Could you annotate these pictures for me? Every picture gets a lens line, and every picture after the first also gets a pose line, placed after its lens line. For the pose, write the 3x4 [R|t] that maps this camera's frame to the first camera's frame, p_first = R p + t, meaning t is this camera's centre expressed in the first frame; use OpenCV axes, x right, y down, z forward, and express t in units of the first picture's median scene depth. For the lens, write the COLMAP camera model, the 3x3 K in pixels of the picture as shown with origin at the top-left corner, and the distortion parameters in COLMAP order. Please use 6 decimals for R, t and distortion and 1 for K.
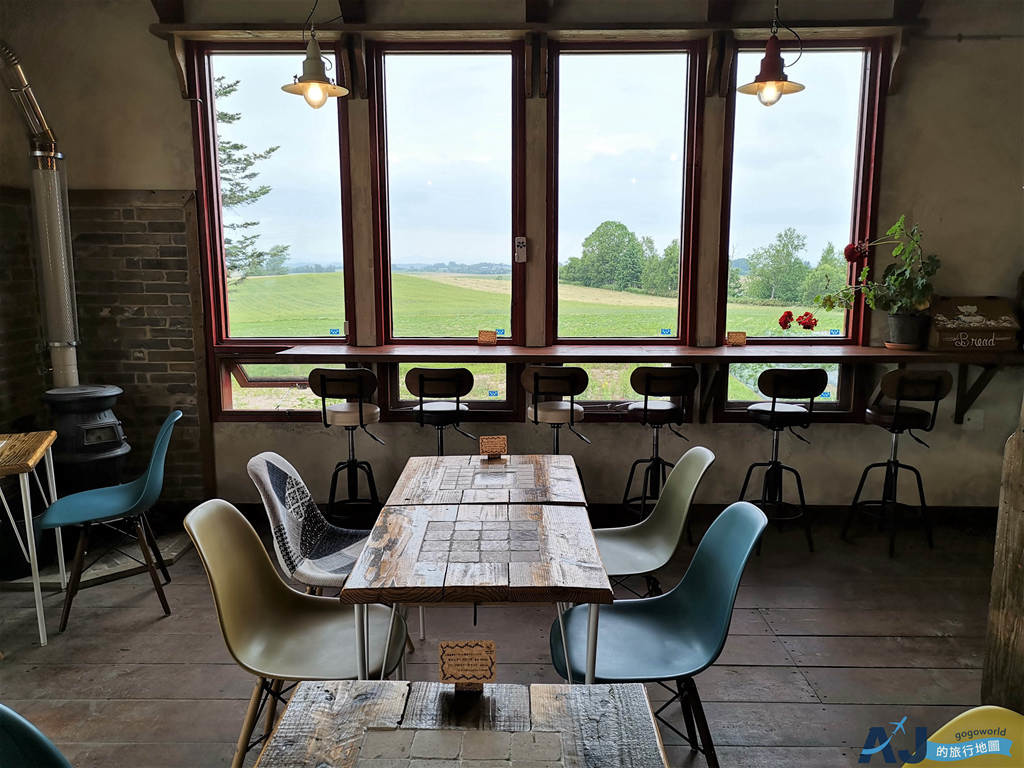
lens RADIAL K [[806.5, 0, 513.1], [0, 806.5, 389.1], [0, 0, 1]] dist [0.016793, 0.004736]
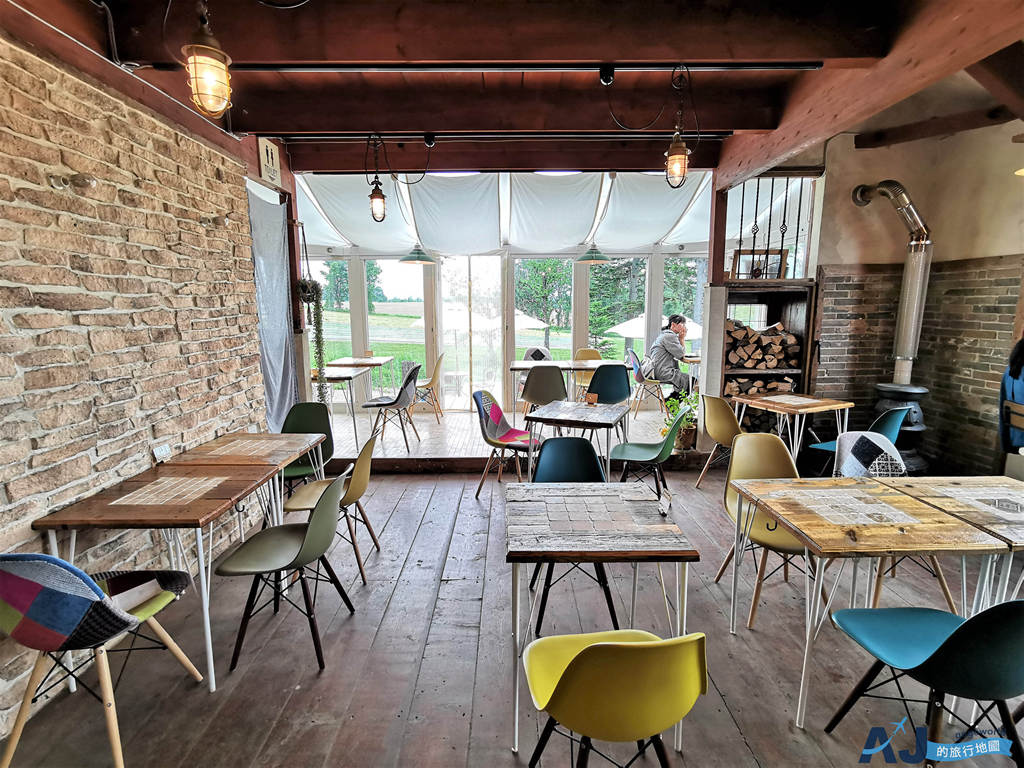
lens RADIAL K [[498.6, 0, 512.1], [0, 498.6, 386.7], [0, 0, 1]] dist [0.000008, 0.000075]
pose [[0.005134, 0.162071, -0.986766, 0.420213], [-0.150166, 0.975714, 0.159475, -0.038129], [0.988647, 0.147360, 0.029347, 0.182086]]
